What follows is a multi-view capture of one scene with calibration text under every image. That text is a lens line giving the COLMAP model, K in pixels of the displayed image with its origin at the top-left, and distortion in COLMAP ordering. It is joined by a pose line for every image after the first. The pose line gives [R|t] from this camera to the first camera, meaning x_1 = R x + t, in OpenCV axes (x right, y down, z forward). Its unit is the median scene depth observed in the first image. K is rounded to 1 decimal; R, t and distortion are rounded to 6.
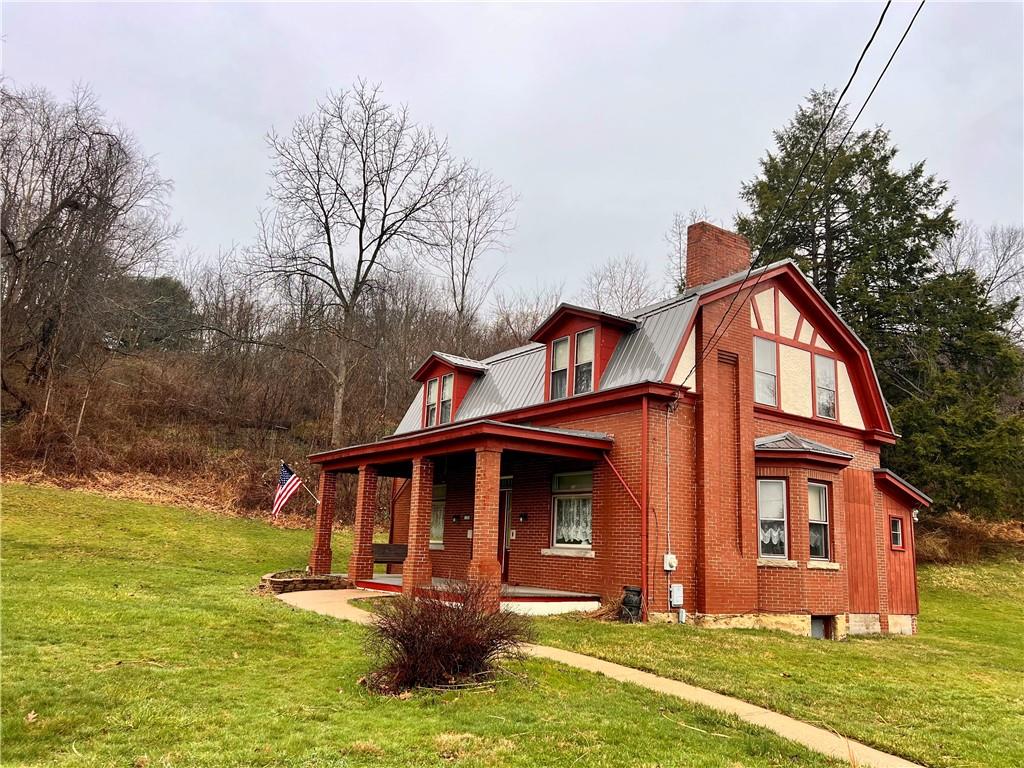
lens RADIAL K [[773.1, 0, 514.9], [0, 773.1, 386.9], [0, 0, 1]] dist [0.051114, -0.054175]
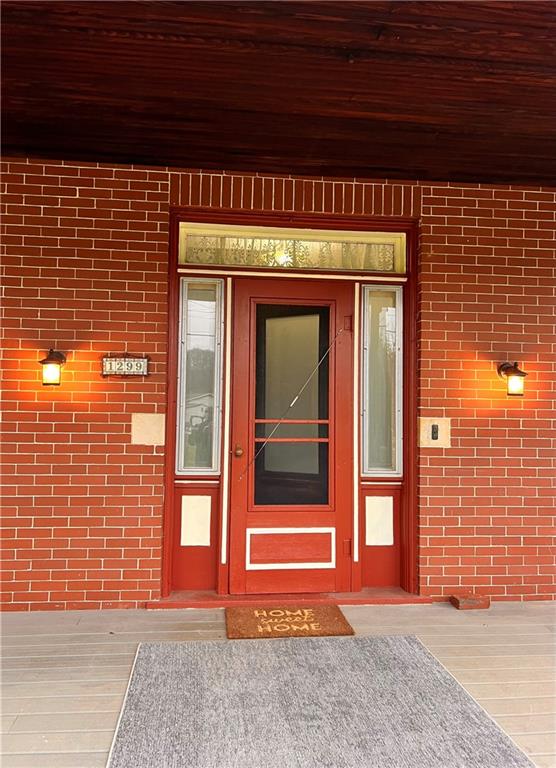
lens RADIAL K [[599.8, 0, 278.2], [0, 599.8, 390.3], [0, 0, 1]] dist [0.051420, 0.003090]
pose [[0.490504, -0.004722, 0.871426, -0.198796], [-0.173056, 0.979541, 0.102717, 0.140484], [-0.854083, -0.201188, 0.479652, 0.819430]]
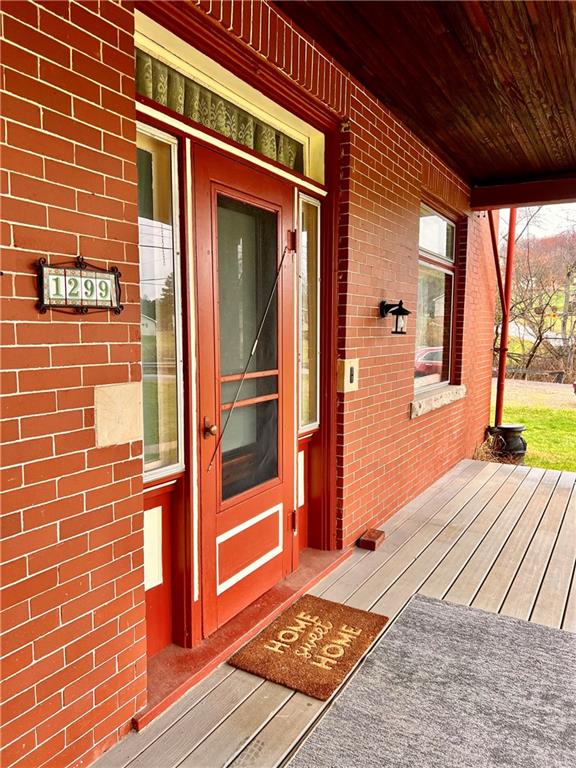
lens RADIAL K [[579.8, 0, 289.9], [0, 579.8, 388.5], [0, 0, 1]] dist [0.051114, -0.054175]
pose [[-0.426685, -0.145335, 0.892646, -0.149923], [-0.216561, 0.974708, 0.055180, 0.163682], [-0.878089, -0.169768, -0.447368, 0.960485]]
